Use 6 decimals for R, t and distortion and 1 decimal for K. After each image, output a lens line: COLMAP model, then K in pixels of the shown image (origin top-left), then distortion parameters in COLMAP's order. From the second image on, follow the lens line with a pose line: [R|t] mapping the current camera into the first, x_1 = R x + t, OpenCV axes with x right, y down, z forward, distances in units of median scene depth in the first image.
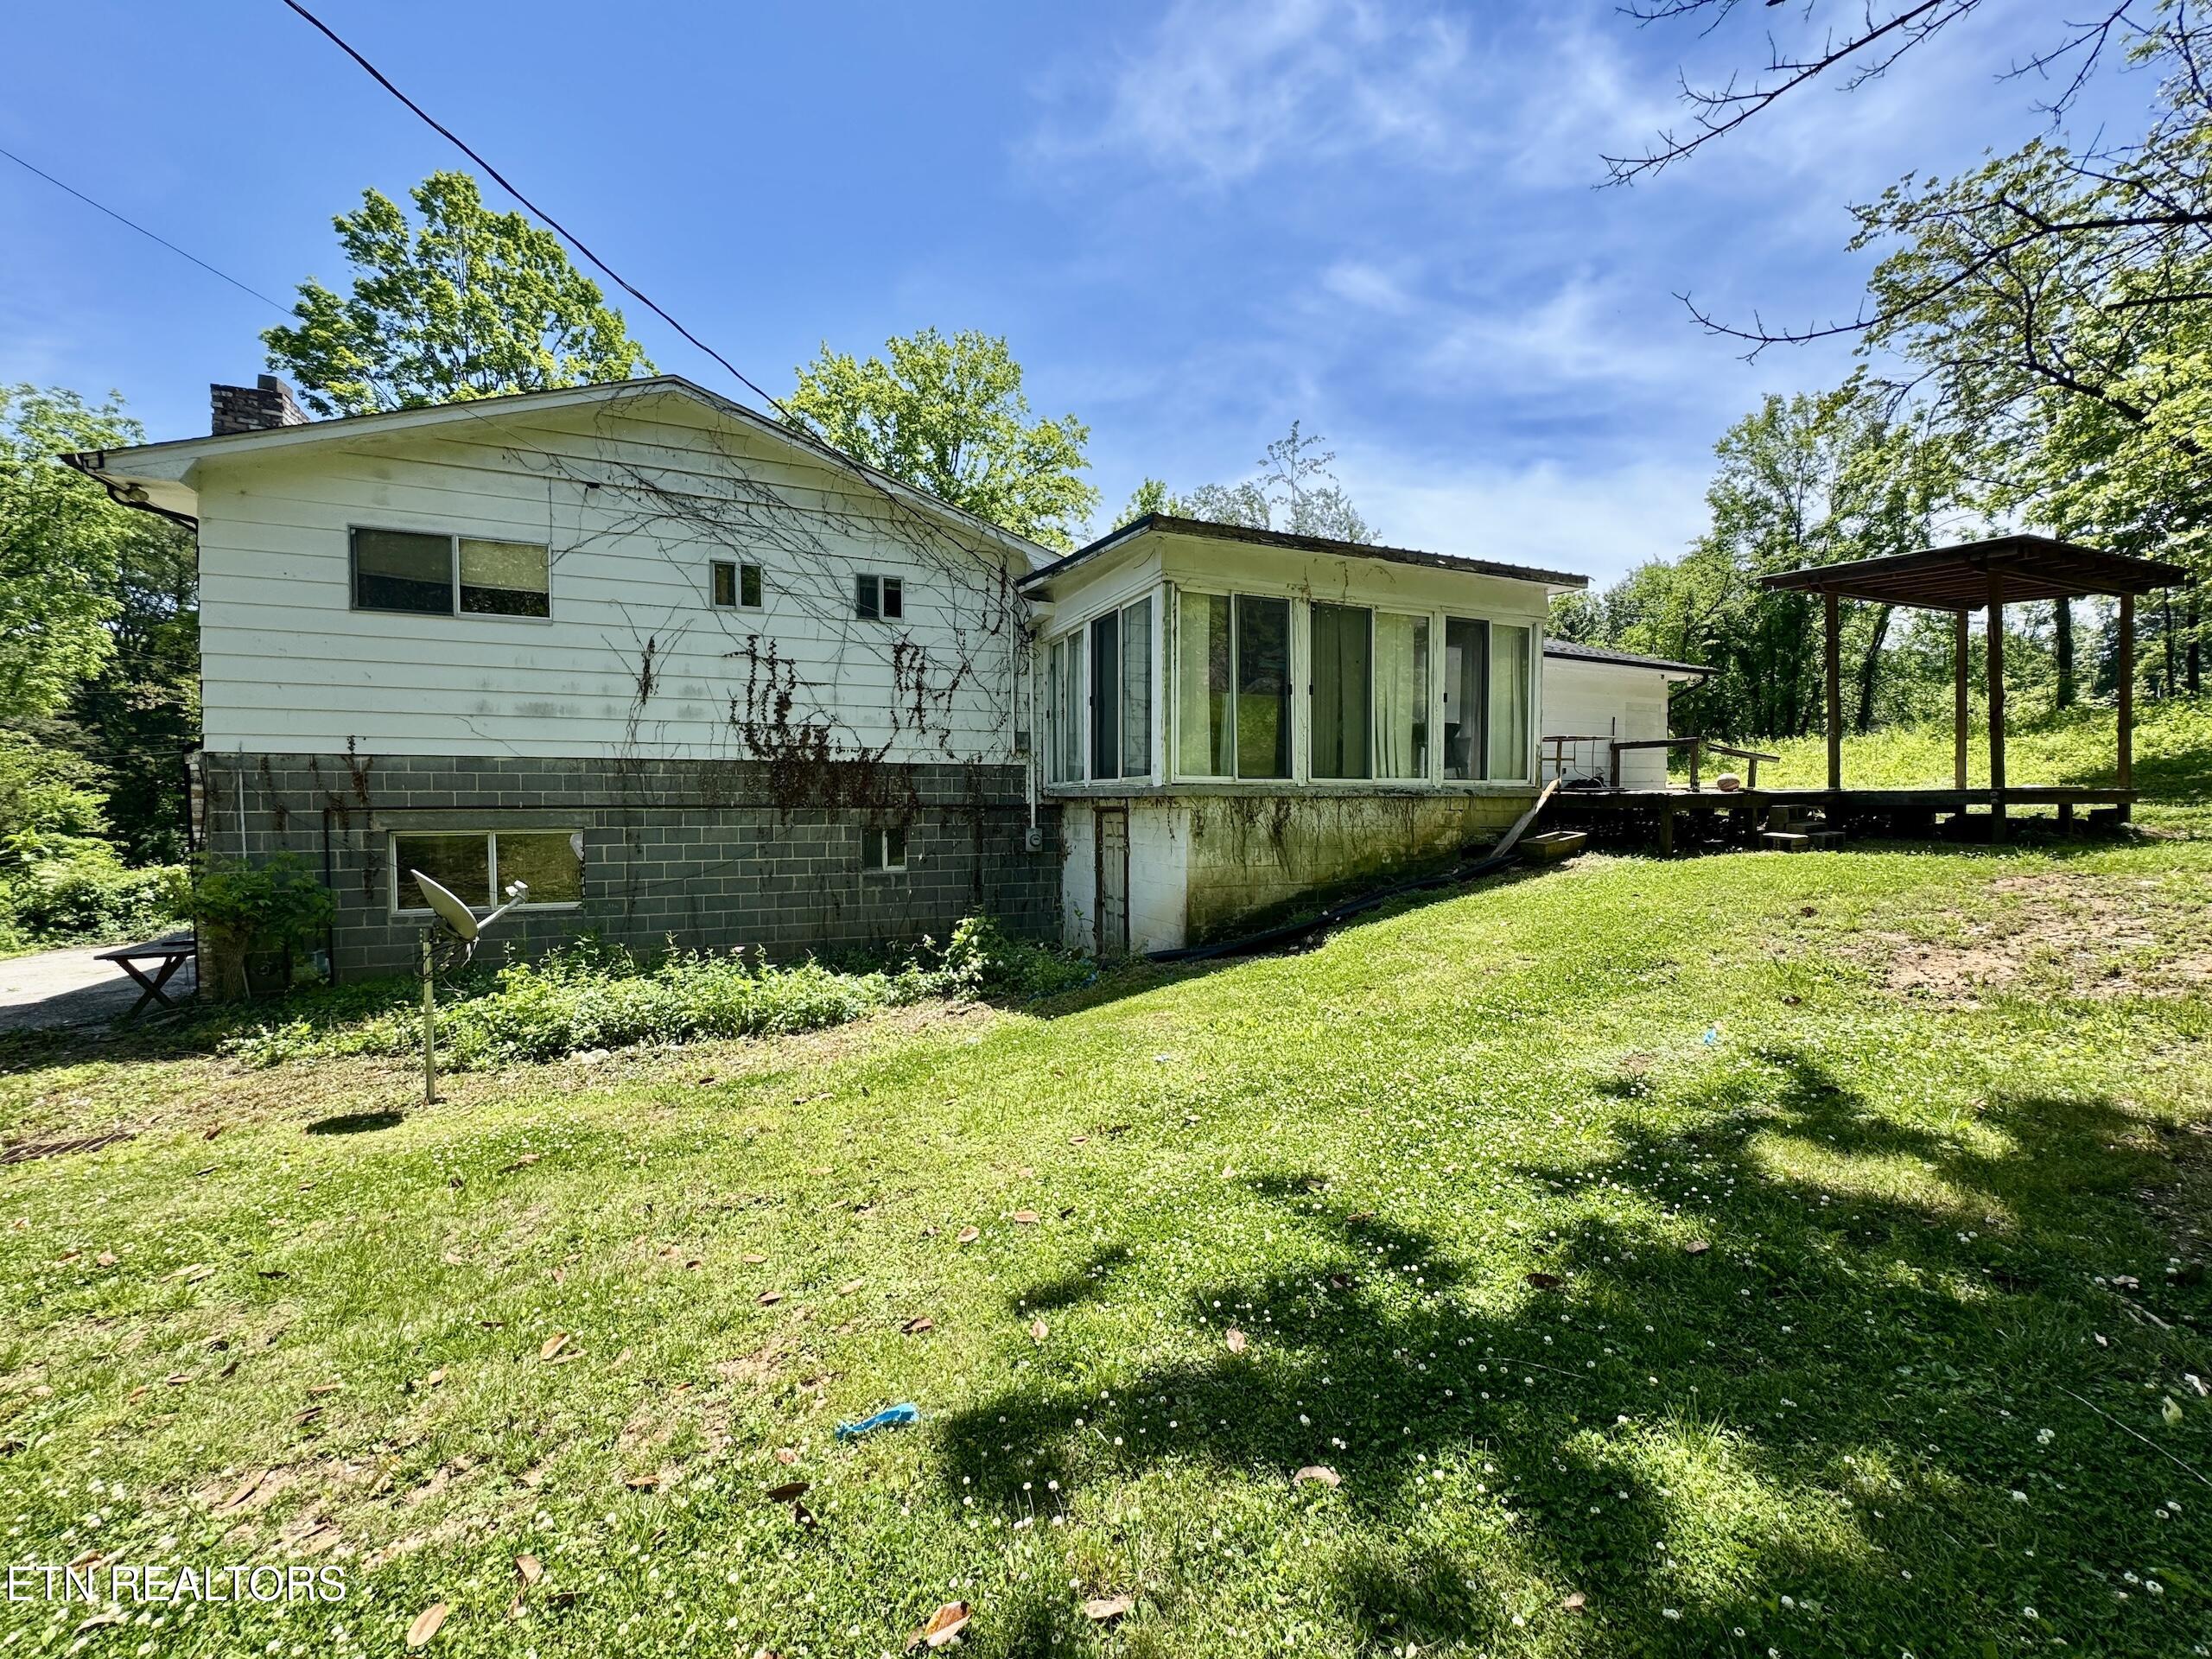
lens RADIAL K [[890.0, 0, 1103.3], [0, 890.0, 838.1], [0, 0, 1]] dist [-0.000832, -0.000079]
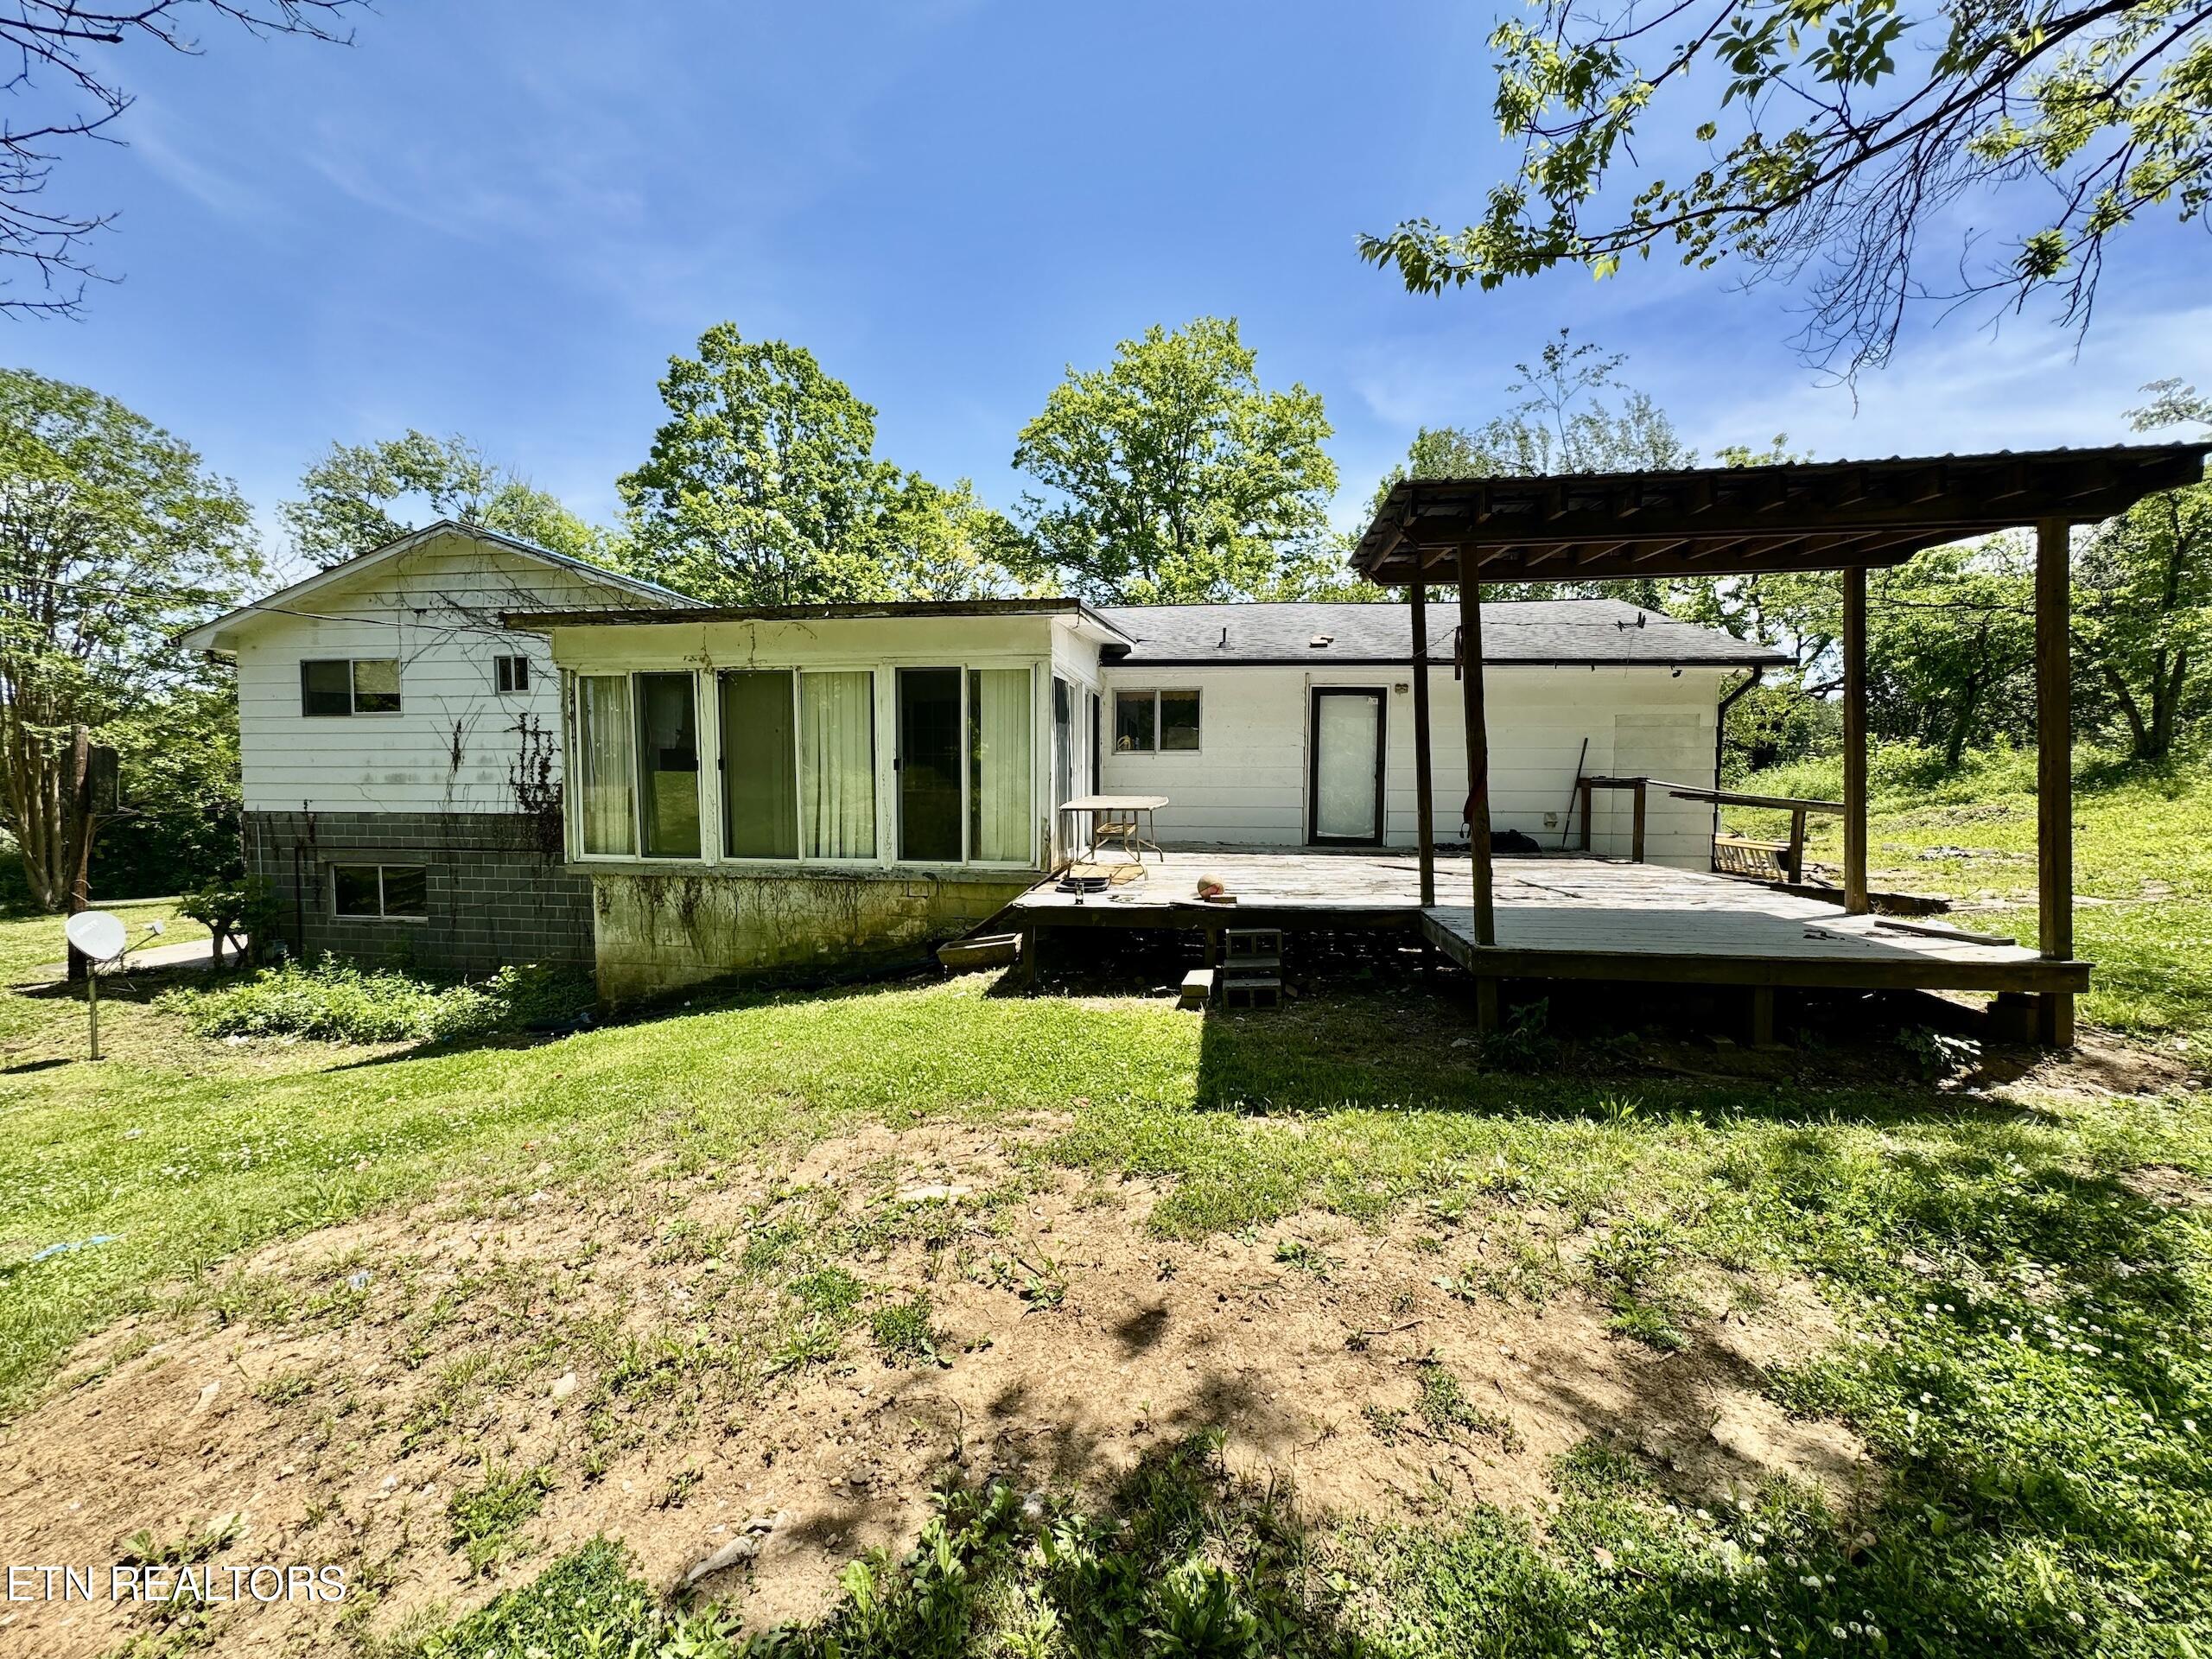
lens RADIAL K [[882.3, 0, 1090.8], [0, 882.3, 836.4], [0, 0, 1]] dist [0.001626, 0.000217]
pose [[0.853030, 0.037237, -0.520532, 0.978878], [-0.024000, 0.999195, 0.032148, -0.120115], [0.521310, -0.014930, 0.853237, 0.374460]]
